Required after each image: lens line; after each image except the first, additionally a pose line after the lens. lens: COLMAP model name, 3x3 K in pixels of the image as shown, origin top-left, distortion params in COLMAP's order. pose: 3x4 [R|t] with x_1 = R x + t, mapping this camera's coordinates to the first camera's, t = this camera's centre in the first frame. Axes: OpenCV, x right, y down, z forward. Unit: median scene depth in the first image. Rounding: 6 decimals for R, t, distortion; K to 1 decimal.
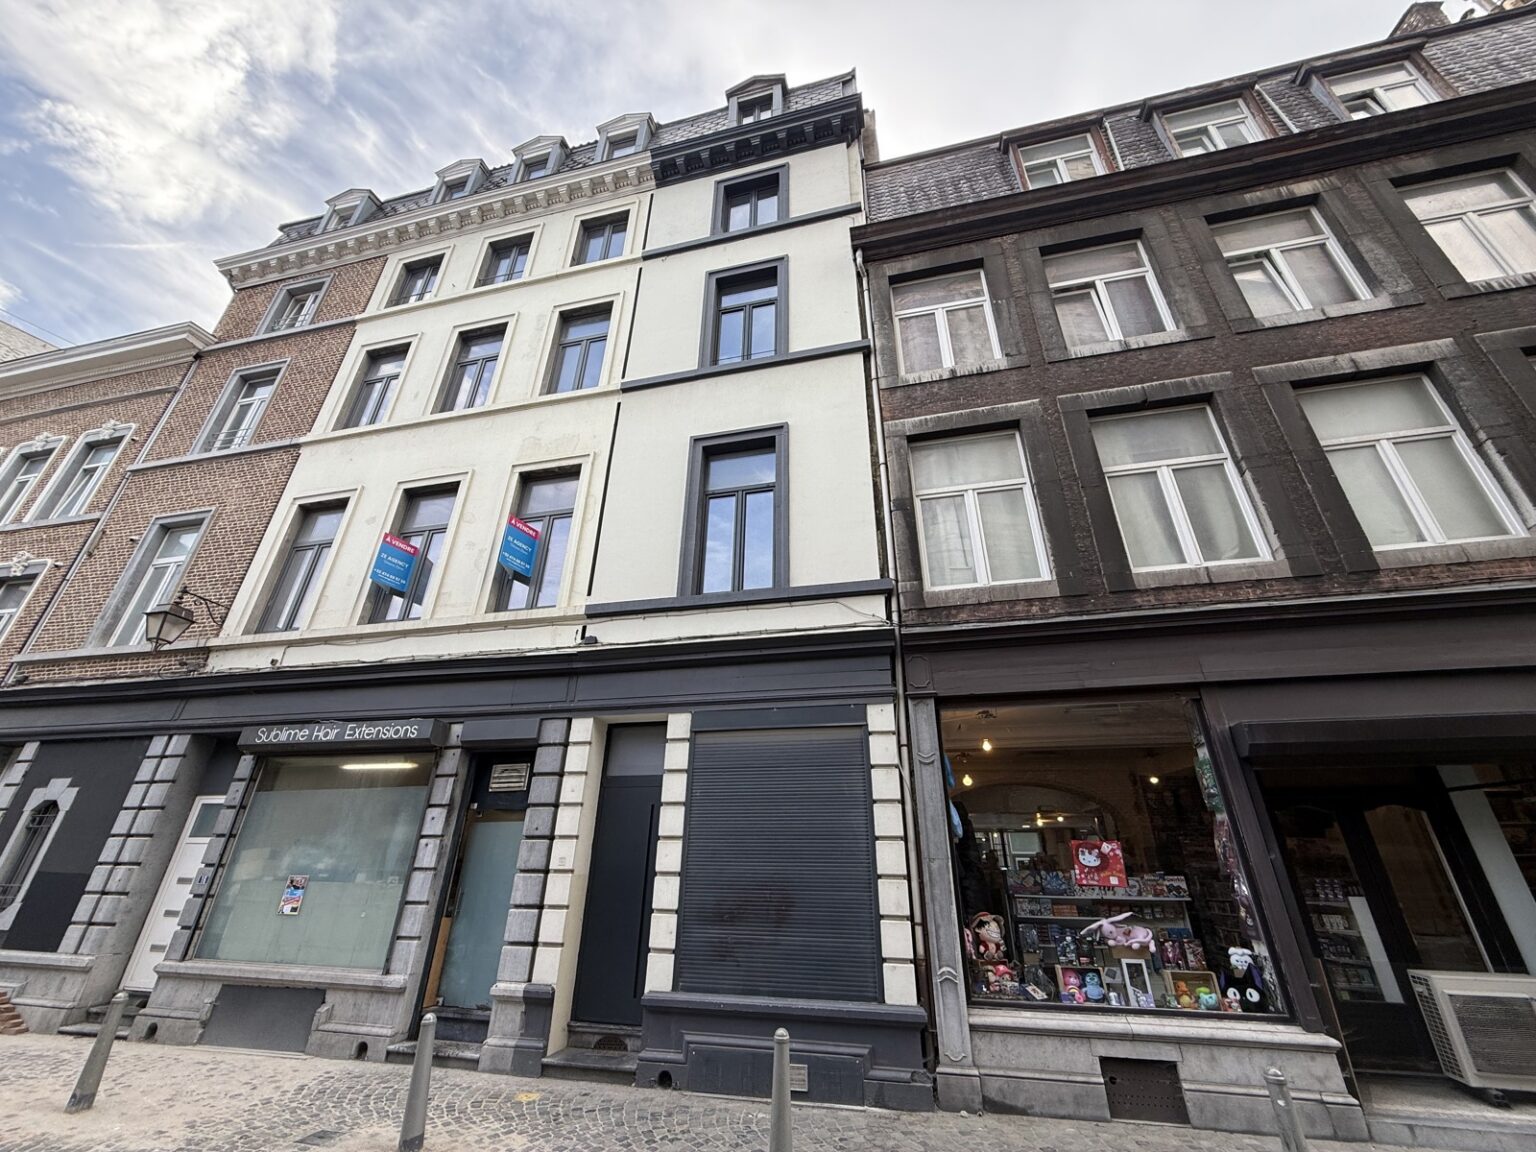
lens RADIAL K [[608.2, 0, 768.0], [0, 608.2, 576.0], [0, 0, 1]] dist [0.002800, 0.000305]
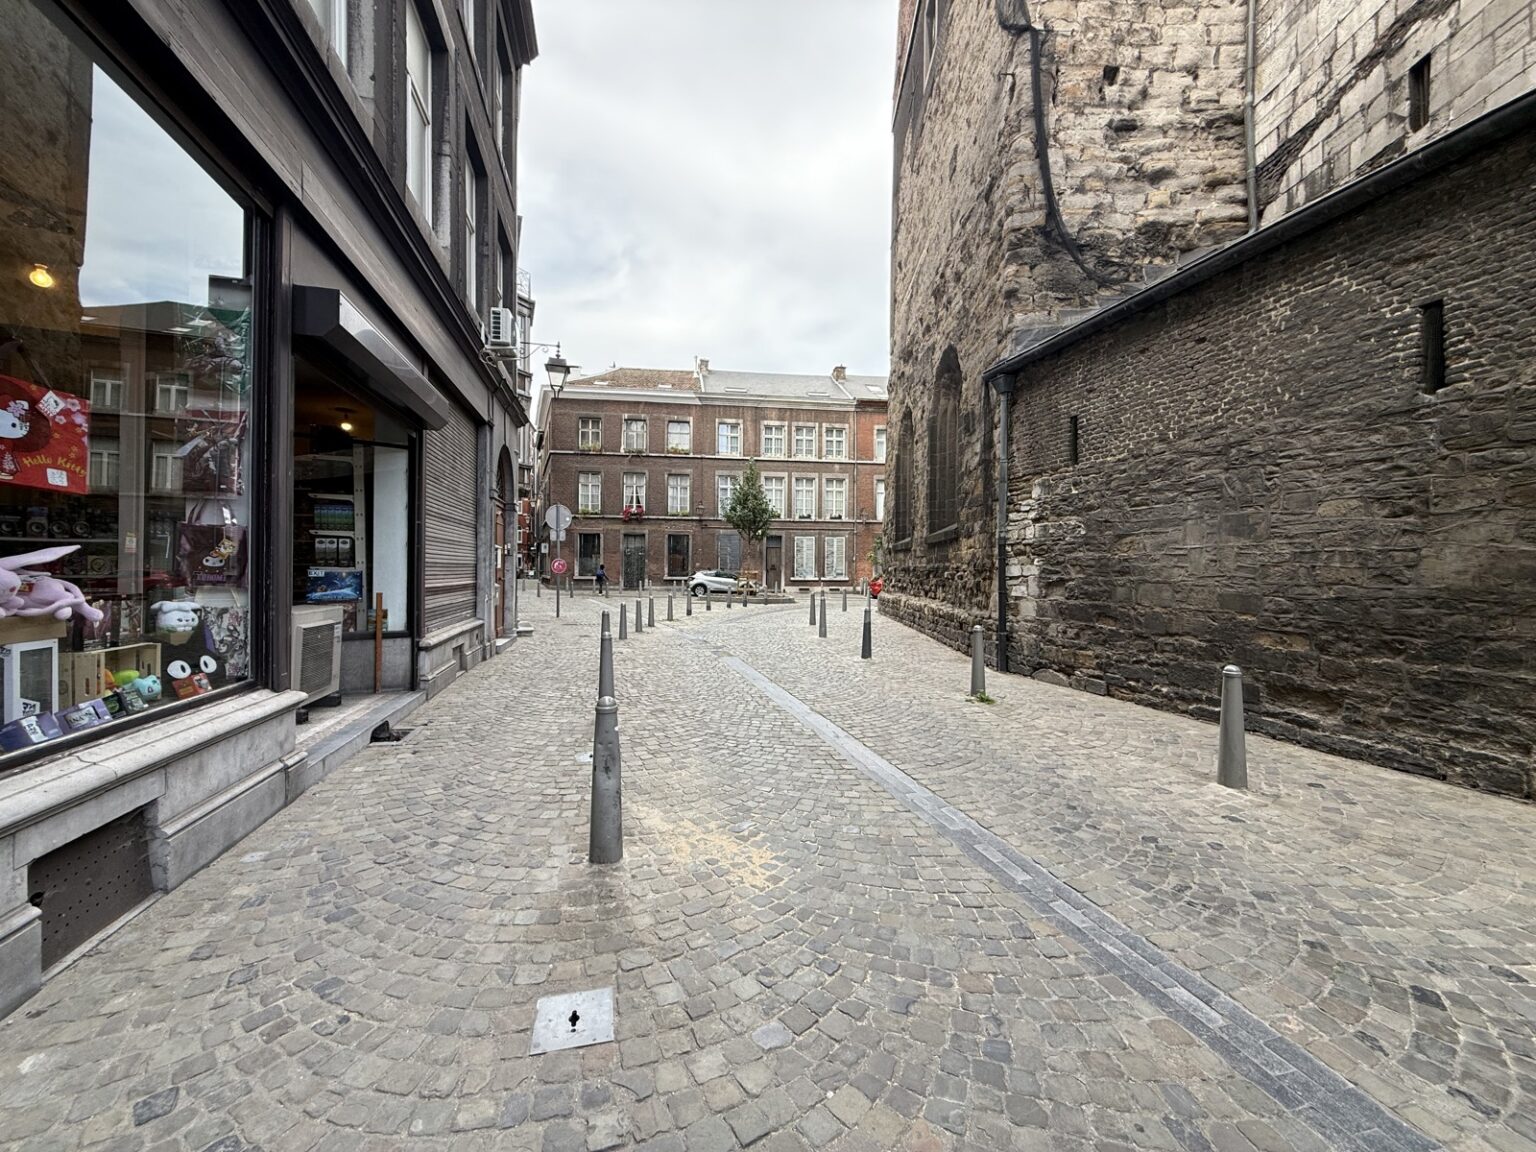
lens RADIAL K [[608.2, 0, 768.0], [0, 608.2, 576.0], [0, 0, 1]] dist [0.002800, 0.000305]
pose [[-0.462934, -0.022983, 0.886095, -0.020229], [-0.412063, 0.890658, -0.192178, 0.449556], [-0.784791, -0.454092, -0.421786, 0.783293]]
